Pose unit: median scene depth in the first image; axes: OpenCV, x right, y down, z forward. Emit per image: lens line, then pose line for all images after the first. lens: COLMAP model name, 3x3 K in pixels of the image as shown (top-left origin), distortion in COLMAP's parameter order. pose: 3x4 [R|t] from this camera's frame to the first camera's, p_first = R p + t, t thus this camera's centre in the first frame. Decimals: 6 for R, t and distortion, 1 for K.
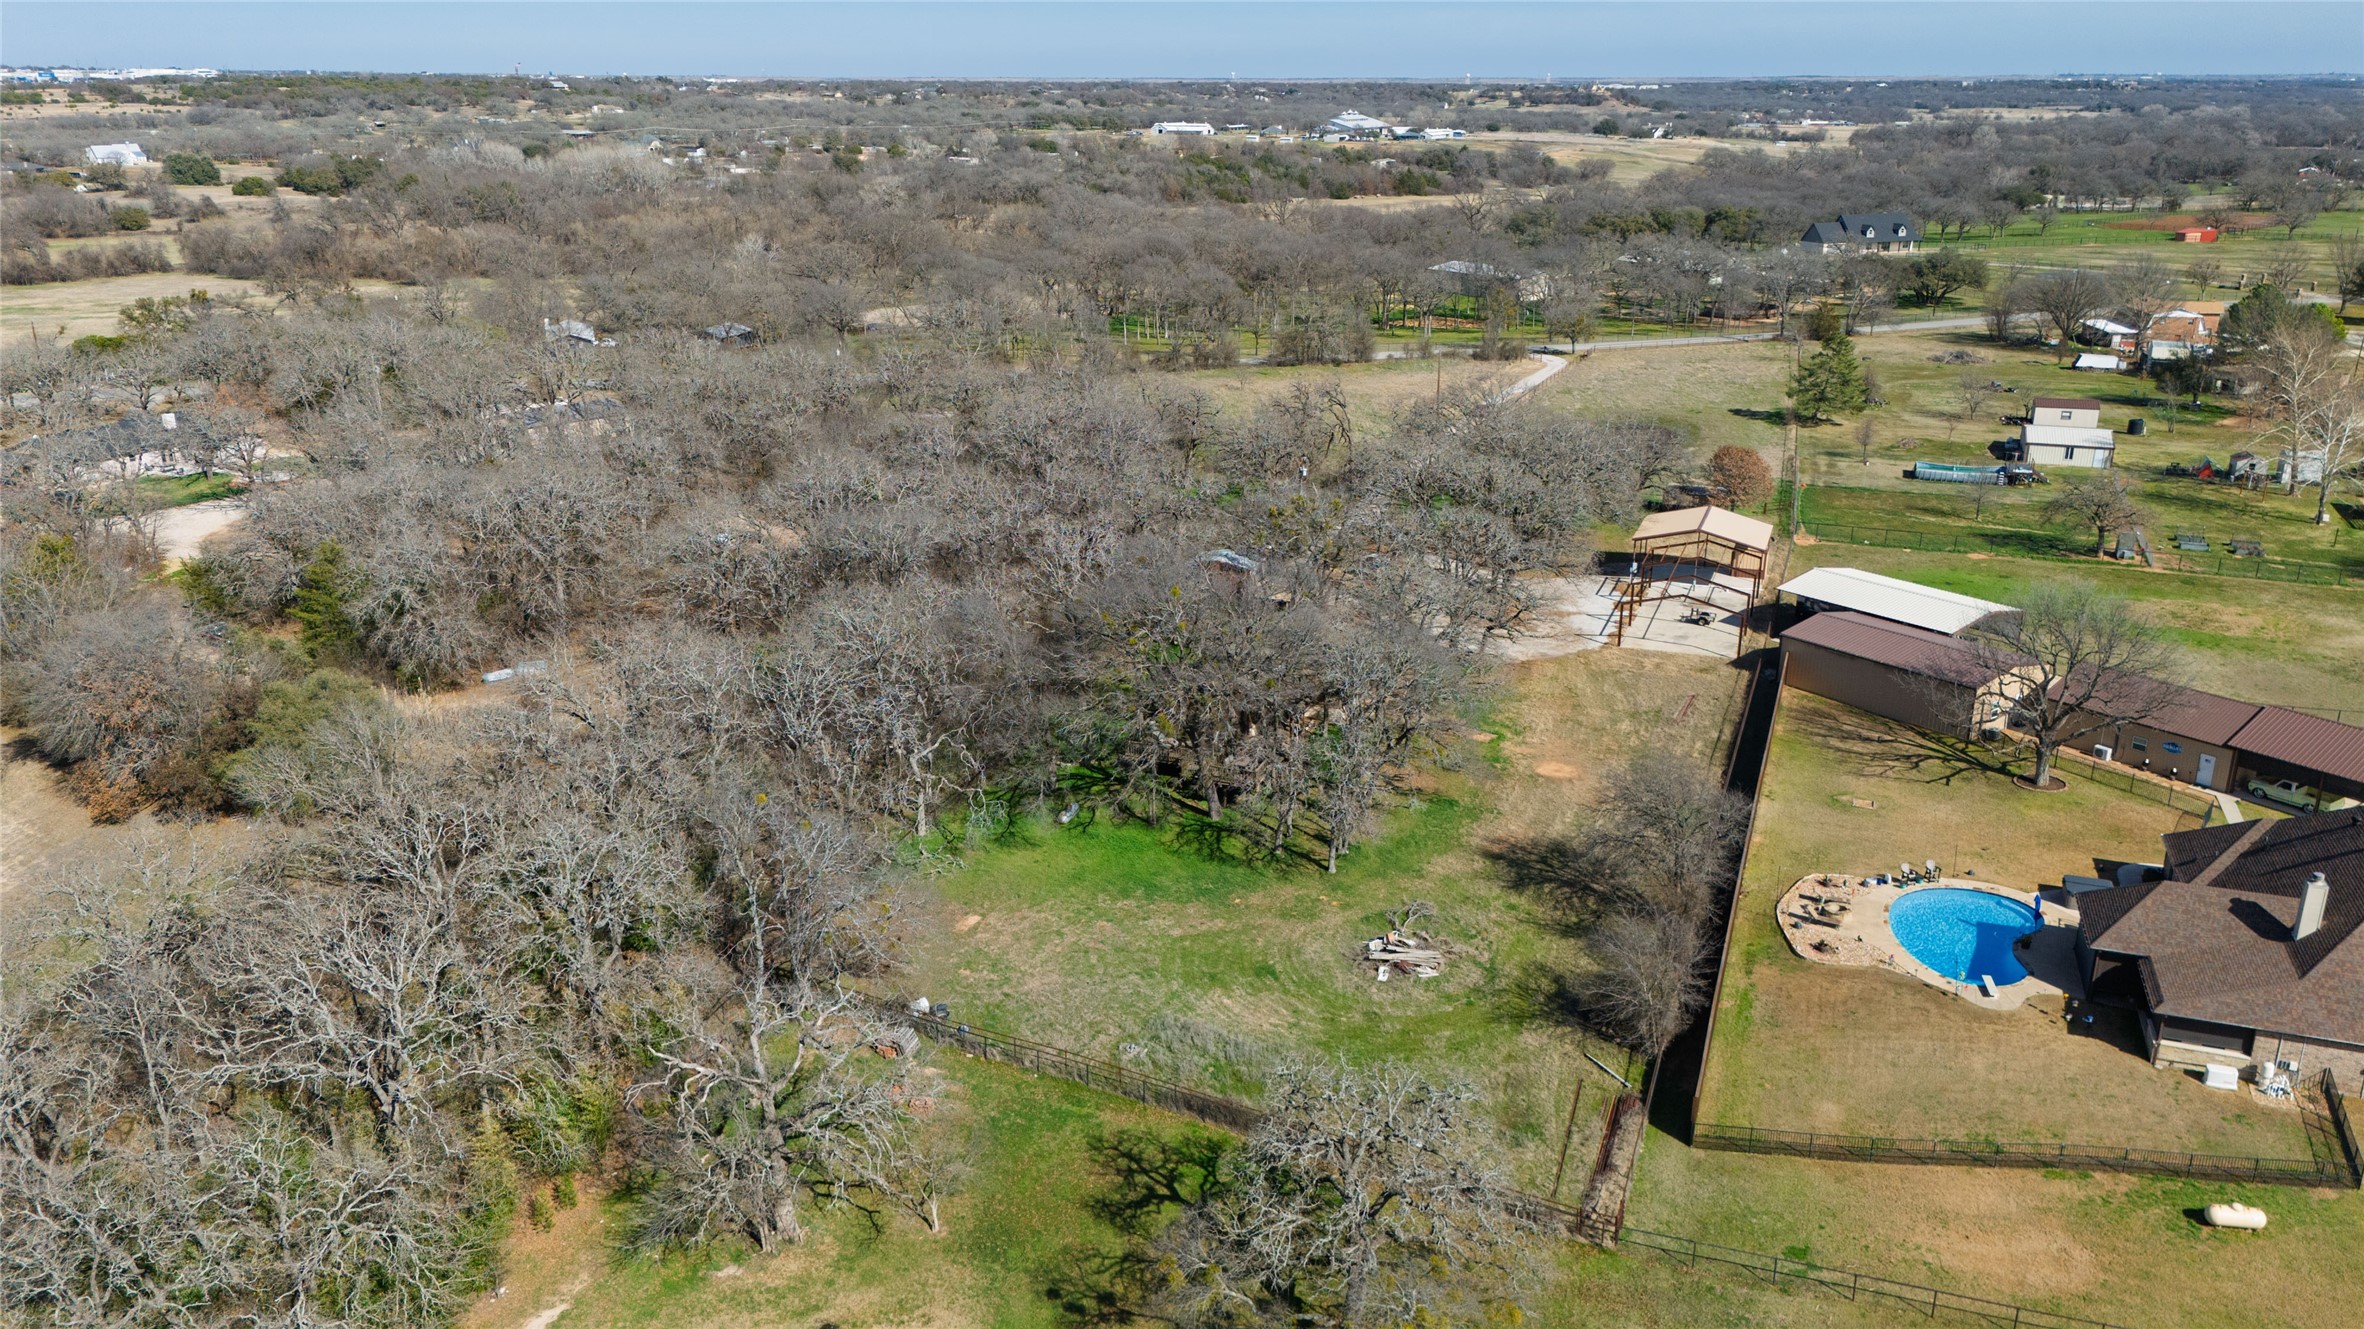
lens RADIAL K [[1705.2, 0, 1173.2], [0, 1705.2, 663.0], [0, 0, 1]] dist [0.056423, -0.034862]
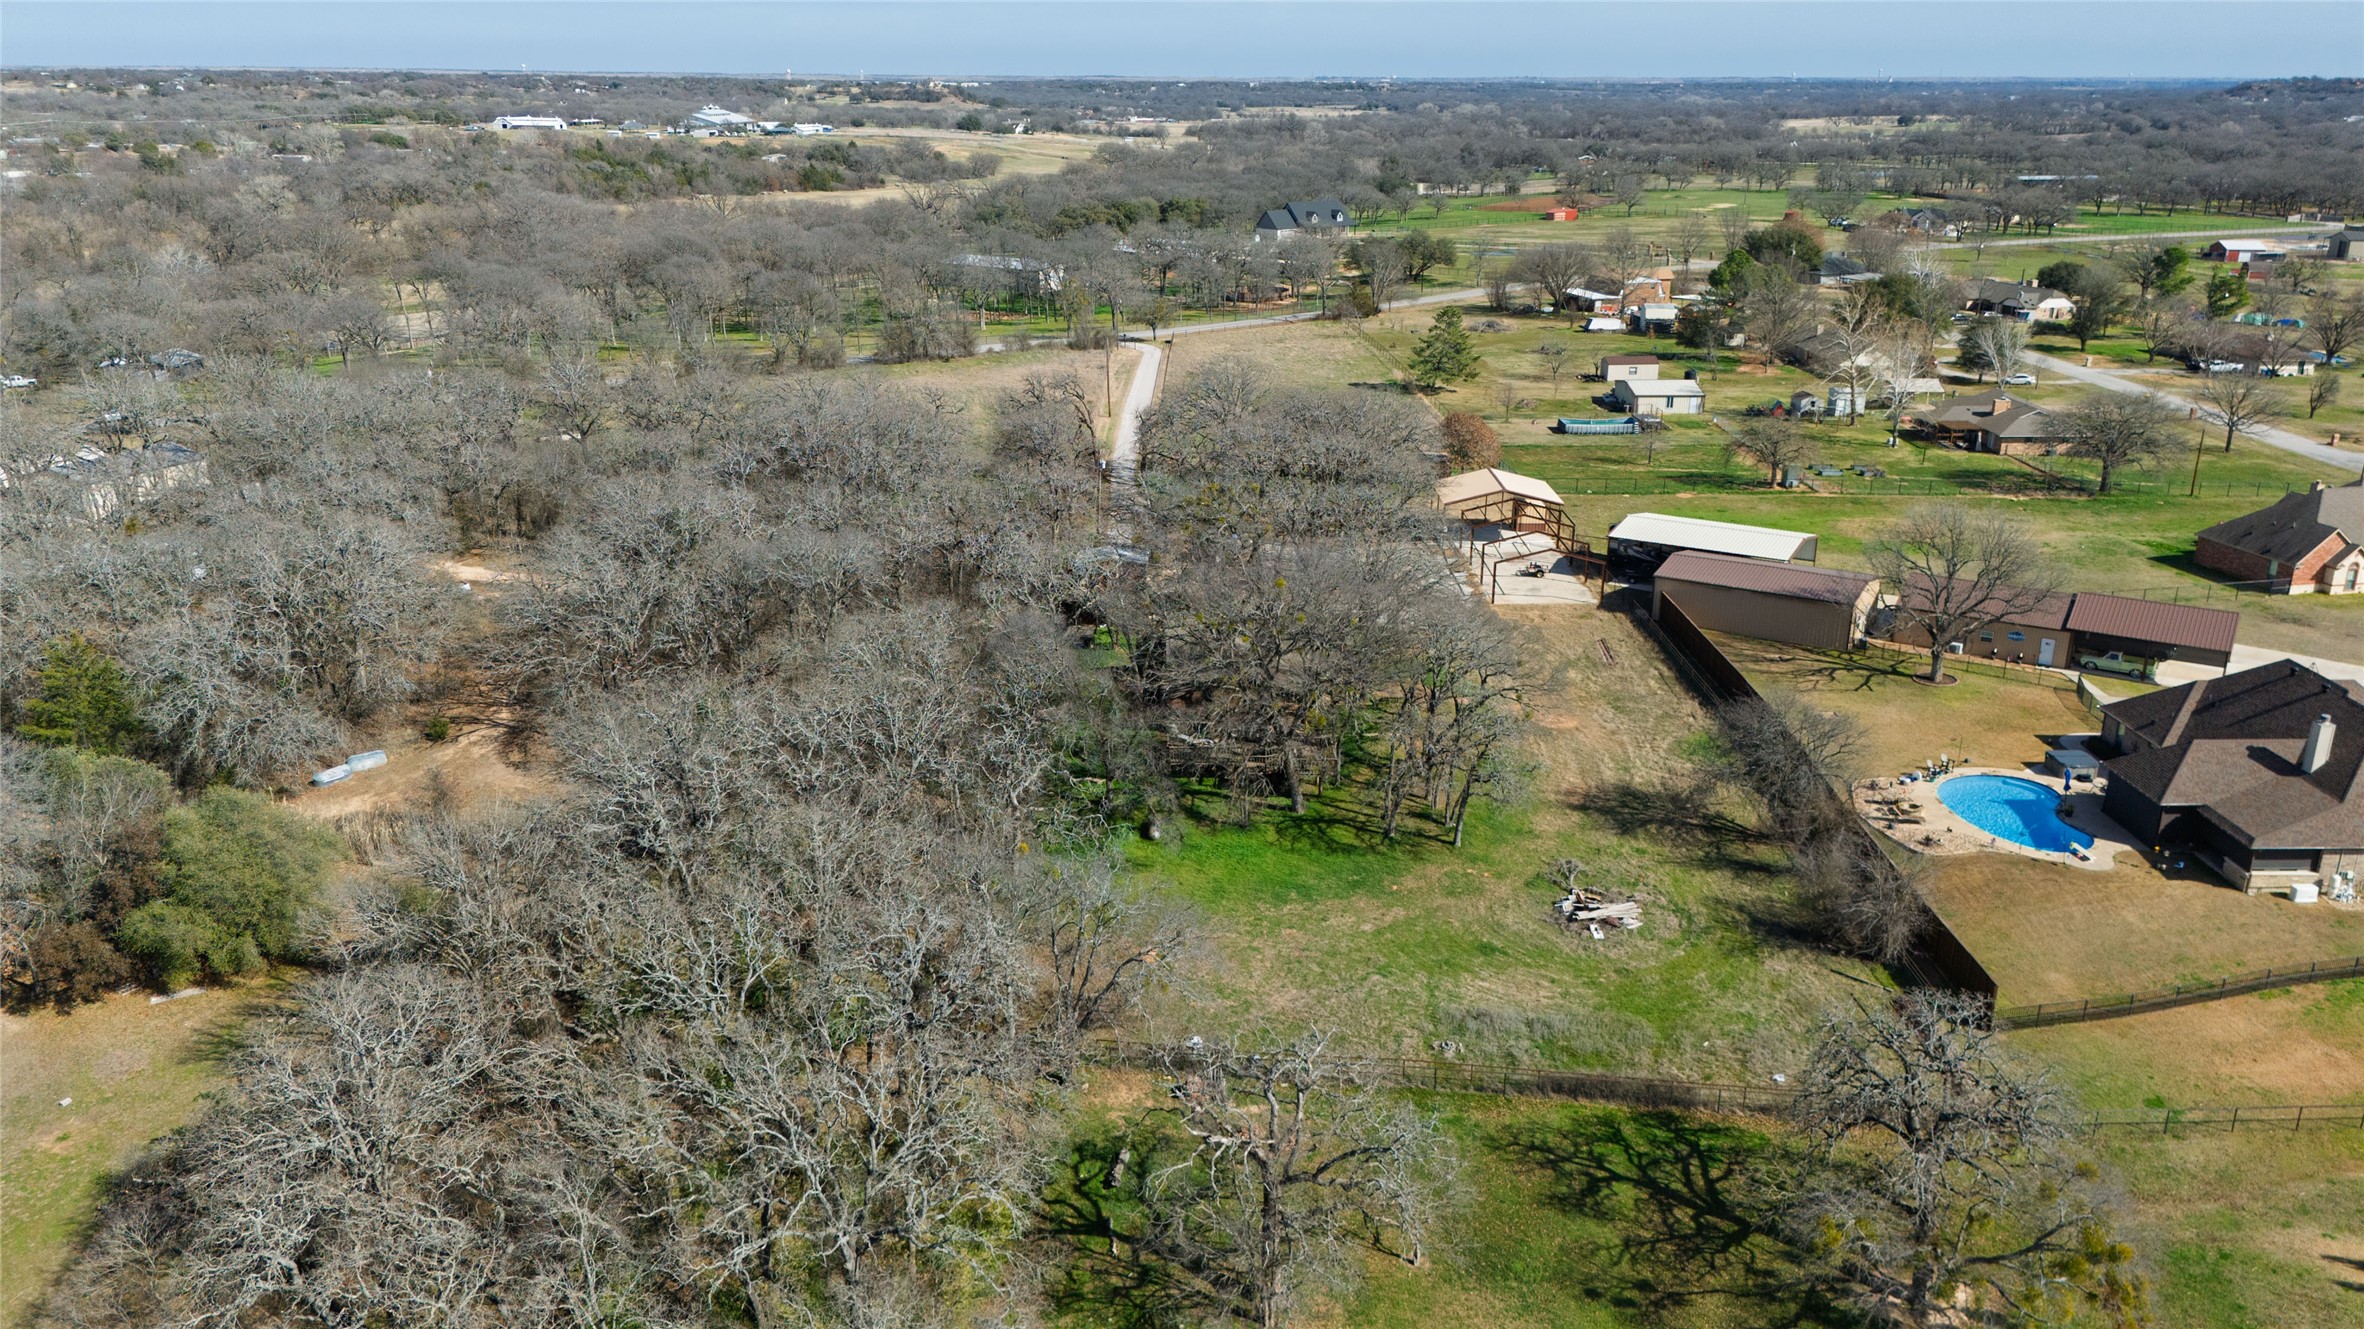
lens RADIAL K [[1705.2, 0, 1175.7], [0, 1705.2, 667.3], [0, 0, 1]] dist [0.056423, -0.034862]
pose [[0.934536, -0.114642, 0.336897, -0.127543], [0.113173, 0.993284, 0.024064, -0.008291], [-0.337393, 0.015639, 0.941234, 0.033474]]
